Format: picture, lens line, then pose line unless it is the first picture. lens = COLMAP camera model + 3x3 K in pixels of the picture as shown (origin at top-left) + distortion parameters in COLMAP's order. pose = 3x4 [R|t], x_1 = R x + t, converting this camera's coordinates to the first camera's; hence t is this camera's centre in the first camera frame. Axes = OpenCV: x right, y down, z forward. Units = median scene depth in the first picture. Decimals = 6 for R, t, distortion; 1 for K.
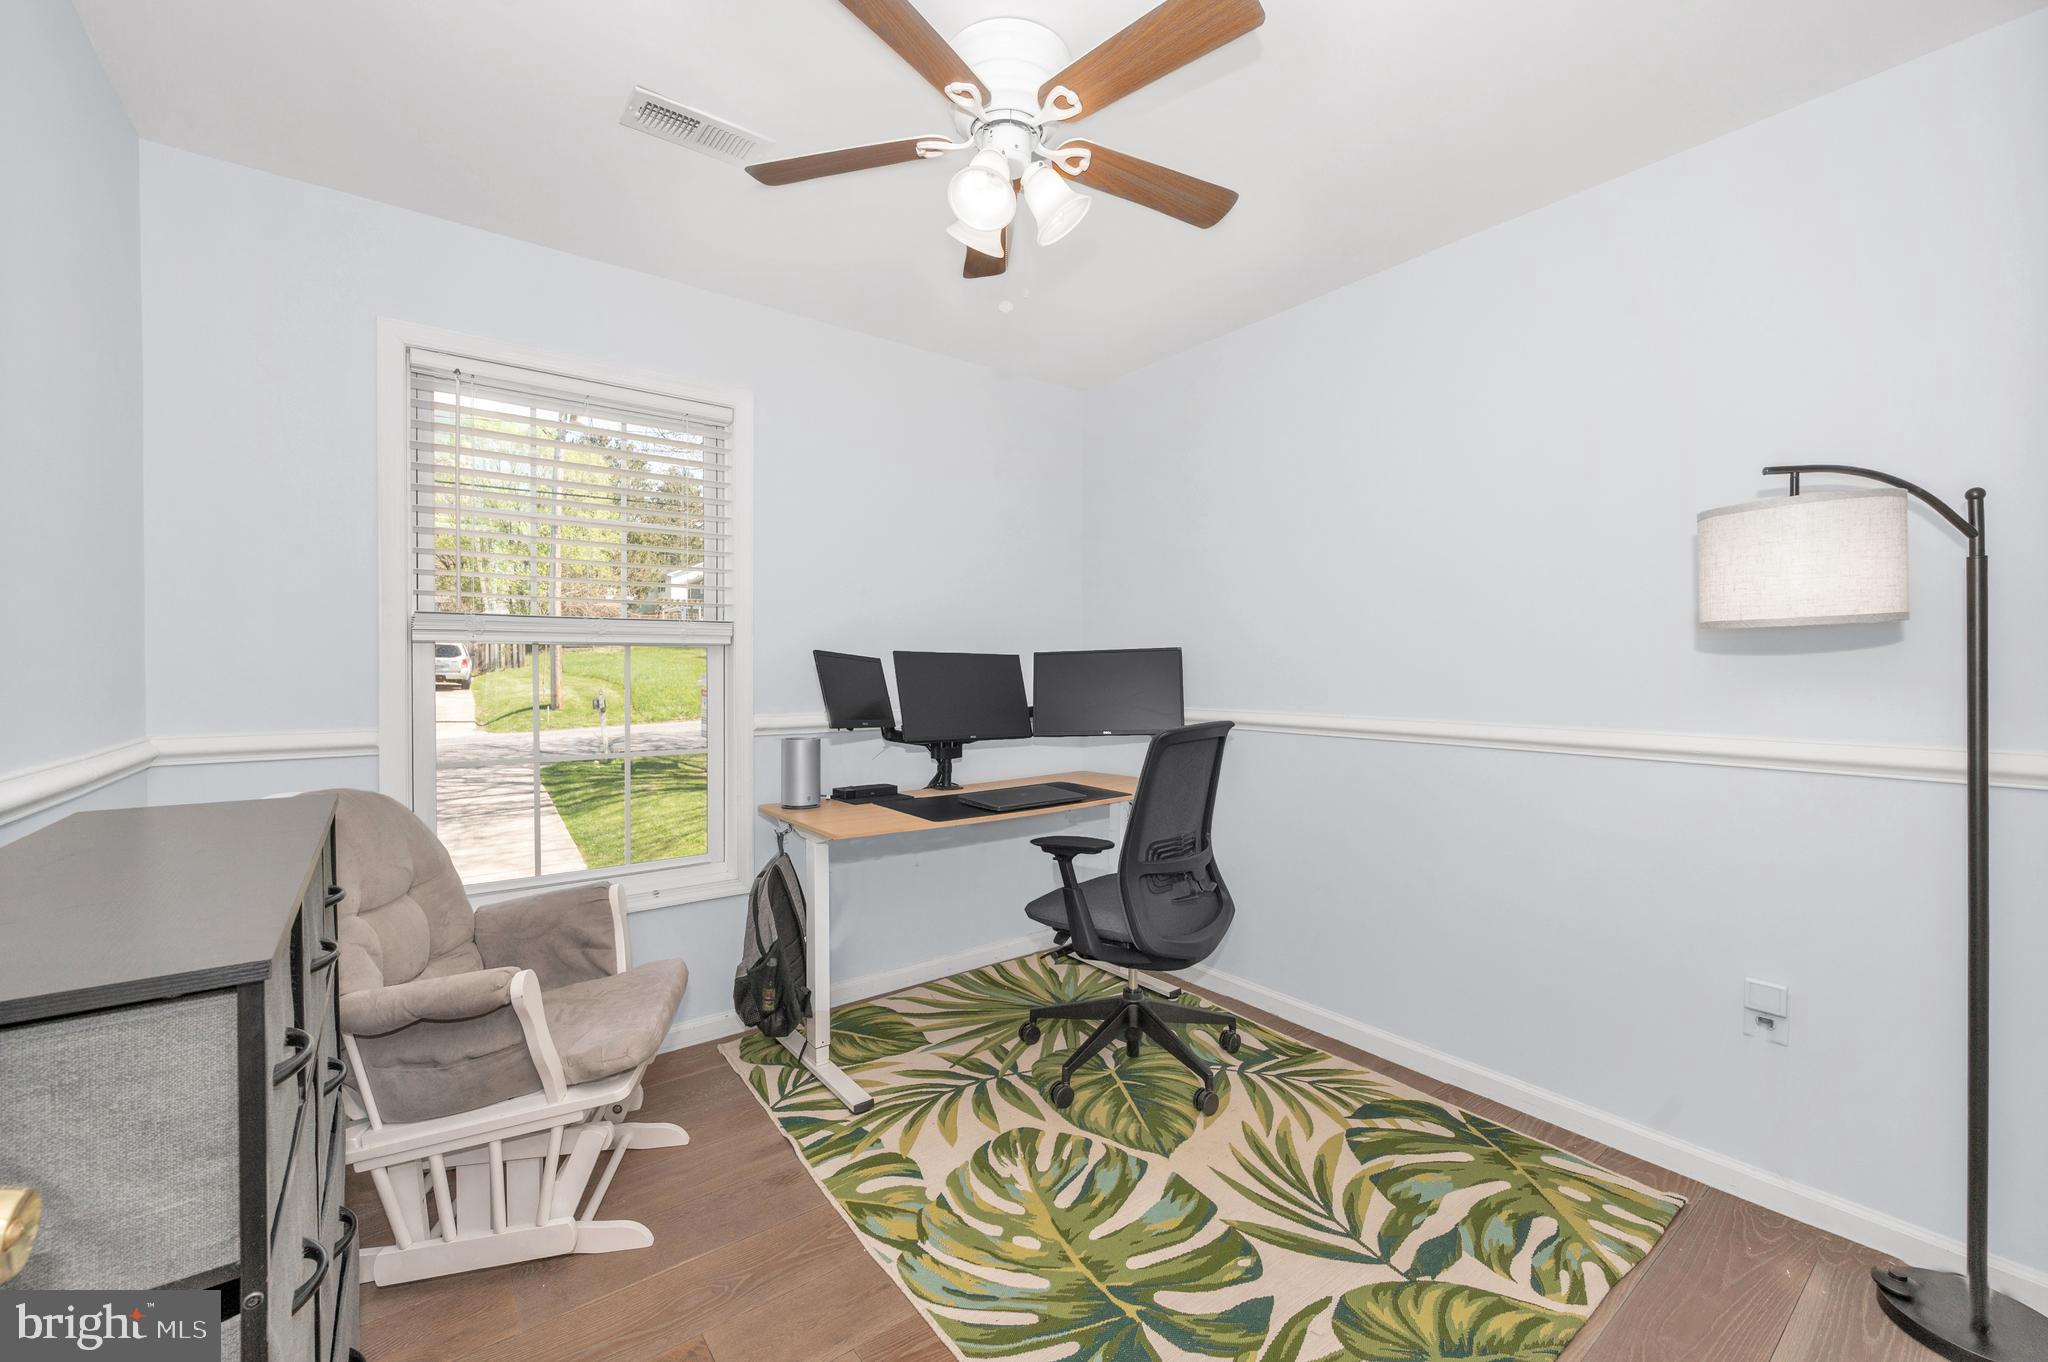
lens RADIAL K [[804.4, 0, 1035.7], [0, 804.4, 676.9], [0, 0, 1]] dist [-0.004898, 0.001102]
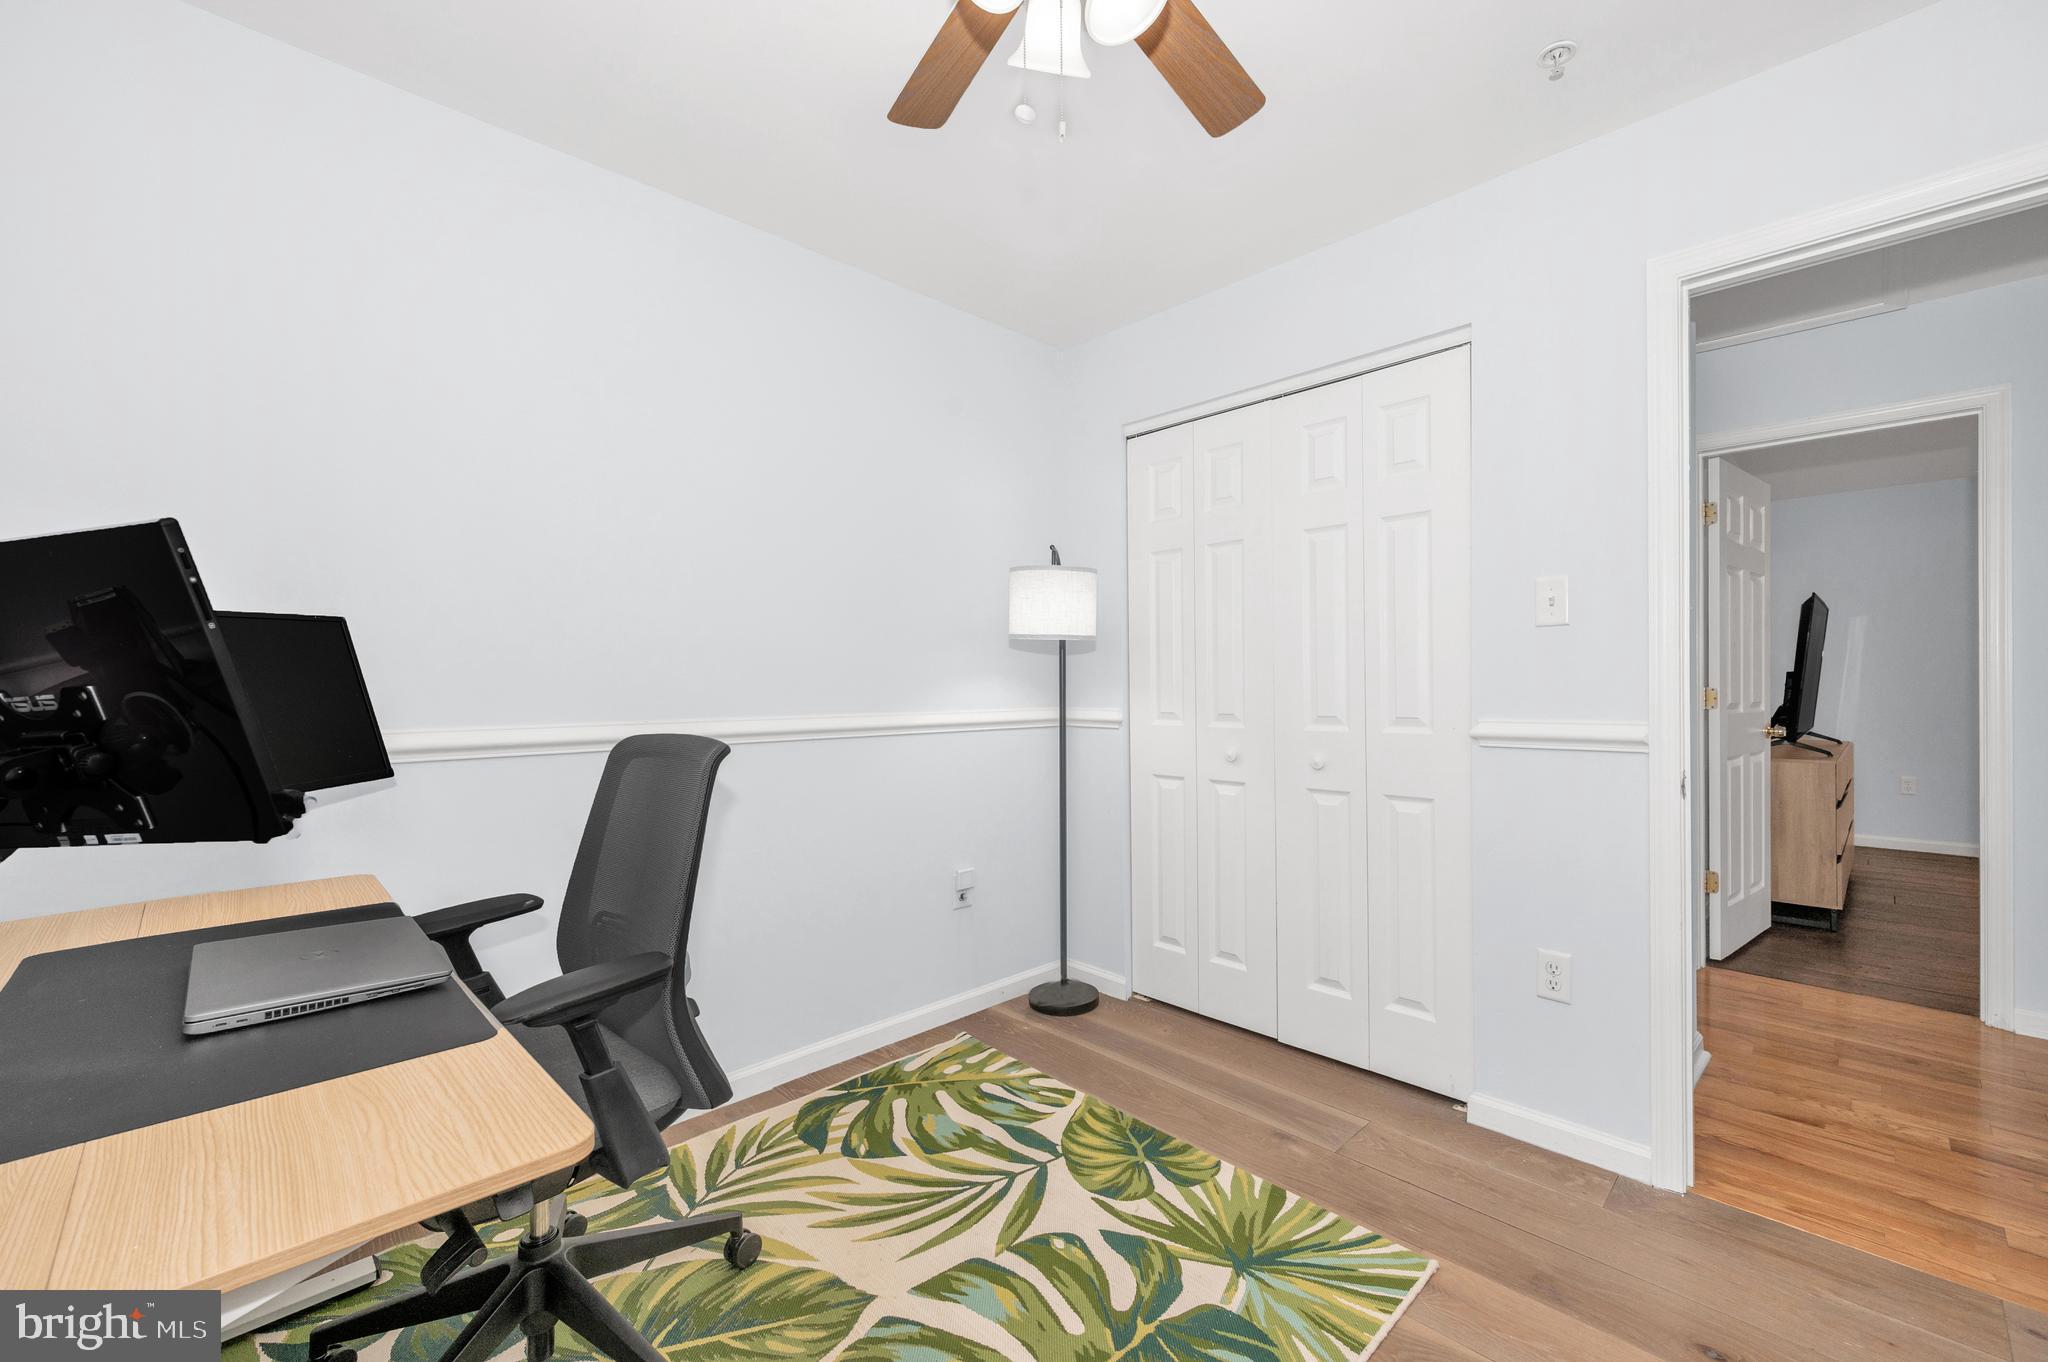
lens RADIAL K [[843.7, 0, 1018.9], [0, 843.7, 654.3], [0, 0, 1]] dist [-0.009098, 0.003442]
pose [[-0.096889, 0.032082, 0.994778, -0.754877], [0.020033, 0.999341, -0.030278, 0.010496], [-0.995094, 0.016995, -0.097468, 1.047464]]
